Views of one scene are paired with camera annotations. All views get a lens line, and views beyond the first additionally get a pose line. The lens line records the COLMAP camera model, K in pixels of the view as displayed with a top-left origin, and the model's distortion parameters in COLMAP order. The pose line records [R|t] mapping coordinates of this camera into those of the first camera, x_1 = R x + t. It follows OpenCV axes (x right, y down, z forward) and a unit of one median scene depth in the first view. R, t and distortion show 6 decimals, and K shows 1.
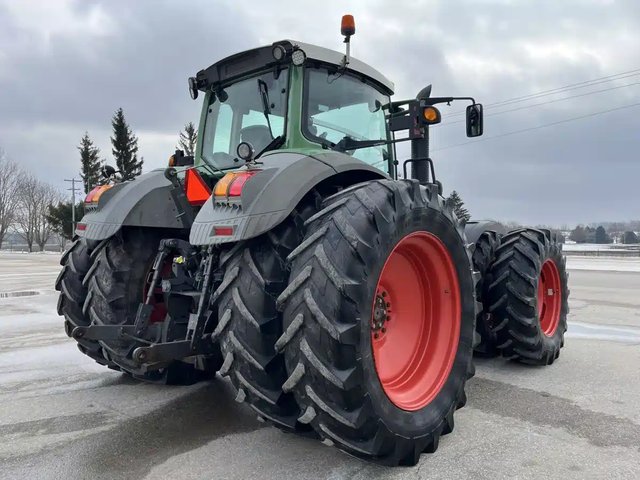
lens RADIAL K [[488.4, 0, 324.1], [0, 488.4, 241.9], [0, 0, 1]] dist [0.063467, -0.080613]
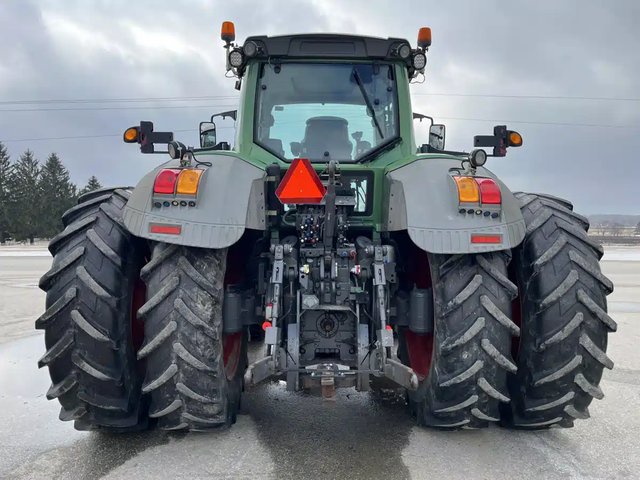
lens RADIAL K [[488.4, 0, 324.1], [0, 488.4, 241.9], [0, 0, 1]] dist [0.063467, -0.080613]
pose [[0.739584, -0.018417, 0.672812, -1.076579], [0.002119, 0.999684, 0.025036, -0.040582], [-0.673061, -0.017090, 0.739389, 0.474078]]
